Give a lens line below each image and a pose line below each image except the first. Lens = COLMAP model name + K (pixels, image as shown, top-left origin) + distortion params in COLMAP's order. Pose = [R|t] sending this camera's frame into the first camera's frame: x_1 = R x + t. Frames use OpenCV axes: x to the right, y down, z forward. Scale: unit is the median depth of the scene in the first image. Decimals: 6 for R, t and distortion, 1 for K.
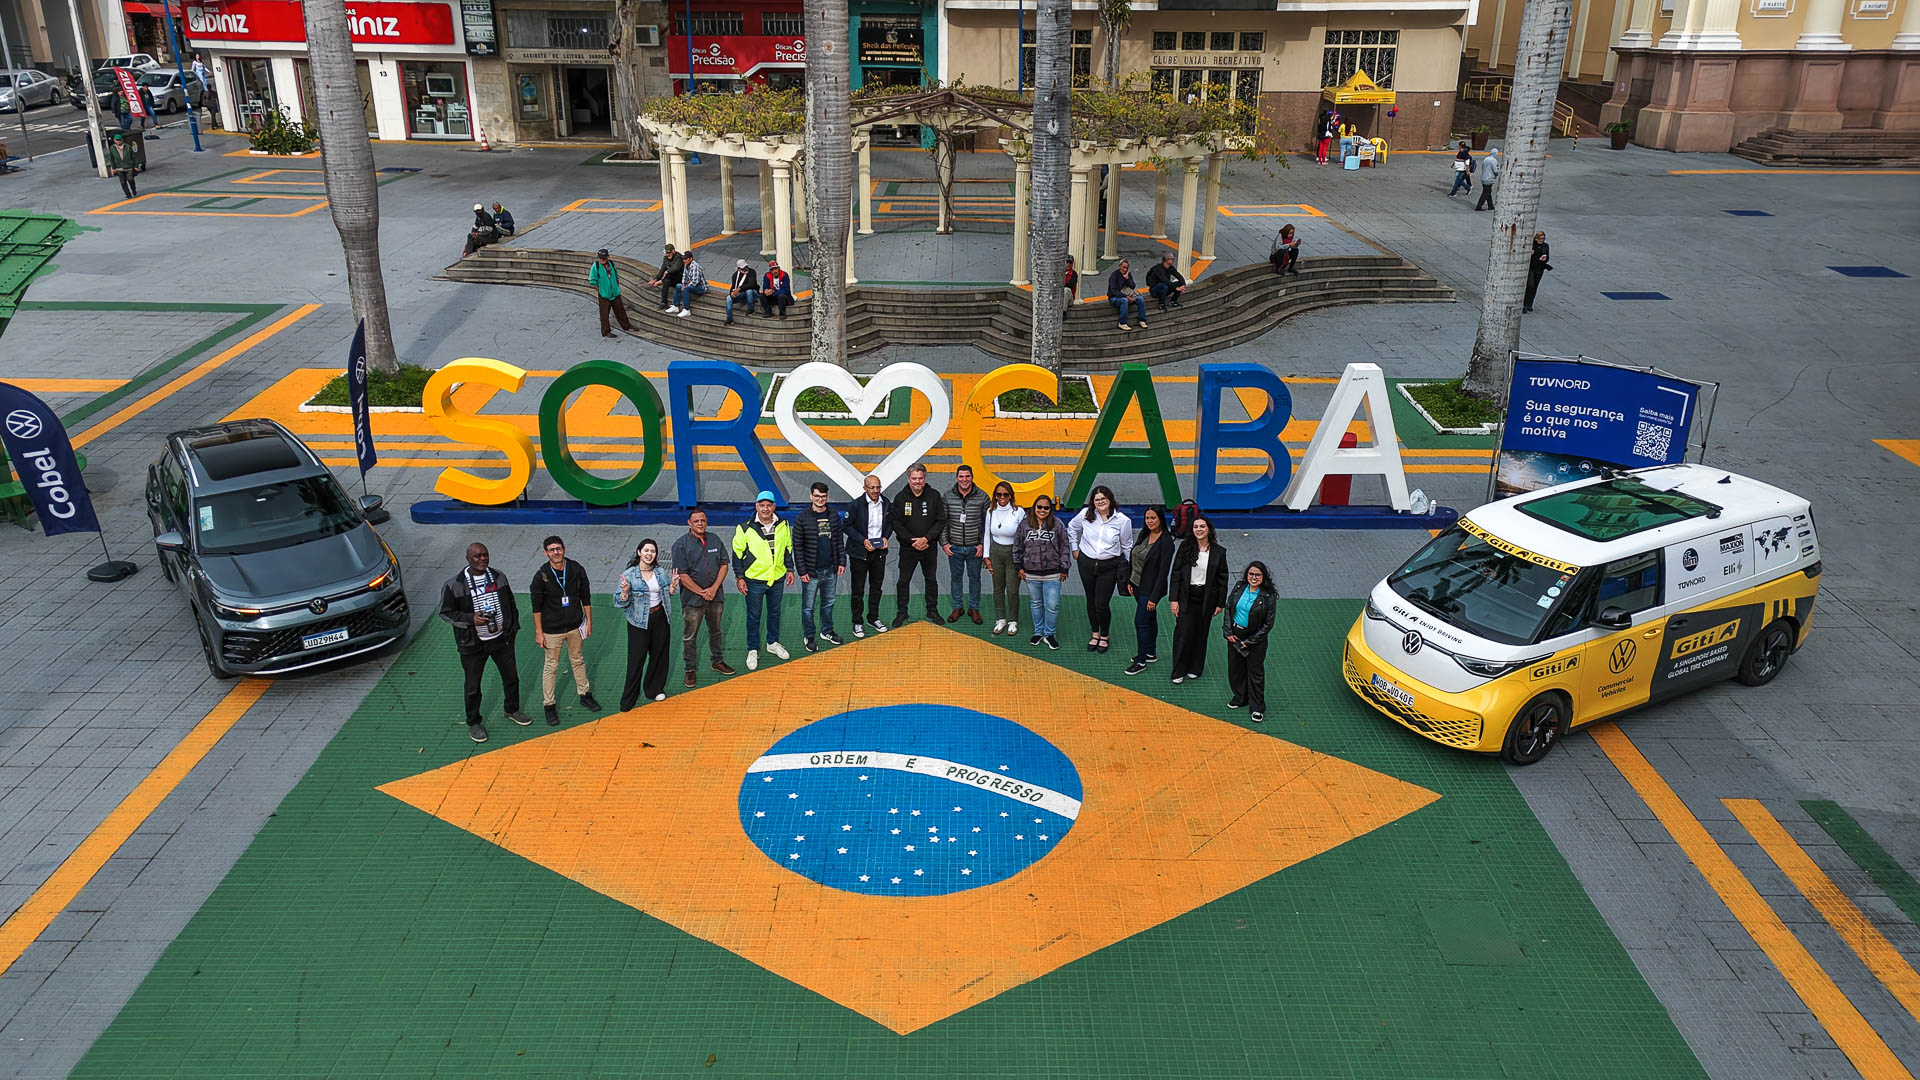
lens RADIAL K [[1400.4, 0, 960.0], [0, 1400.4, 540.0], [0, 0, 1]] dist [0.092516, -0.093821]
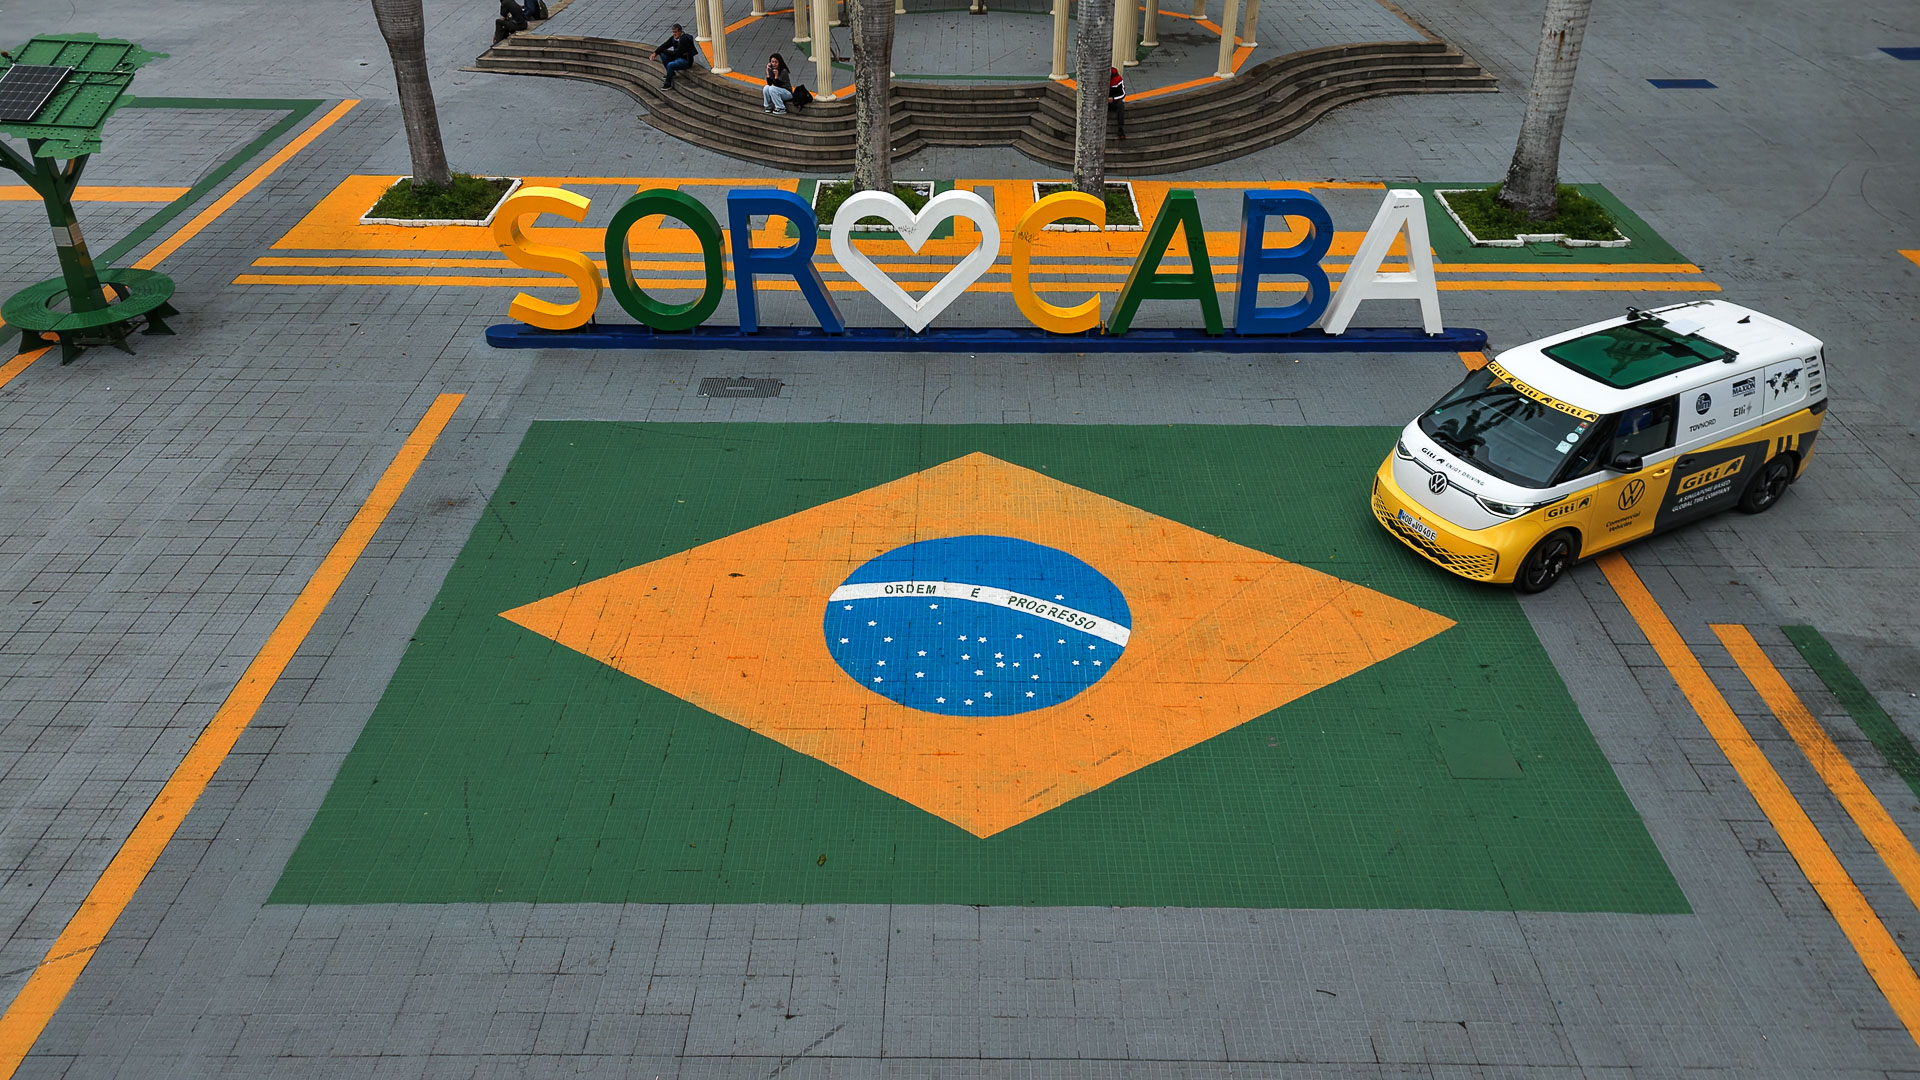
lens RADIAL K [[1400.4, 0, 960.0], [0, 1400.4, 540.0], [0, 0, 1]] dist [0.092516, -0.093821]
pose [[0.999955, 0.000395, -0.009485, -0.035041], [0.001252, 0.984911, 0.173055, -0.069559], [0.009411, -0.173059, 0.984867, -0.076798]]
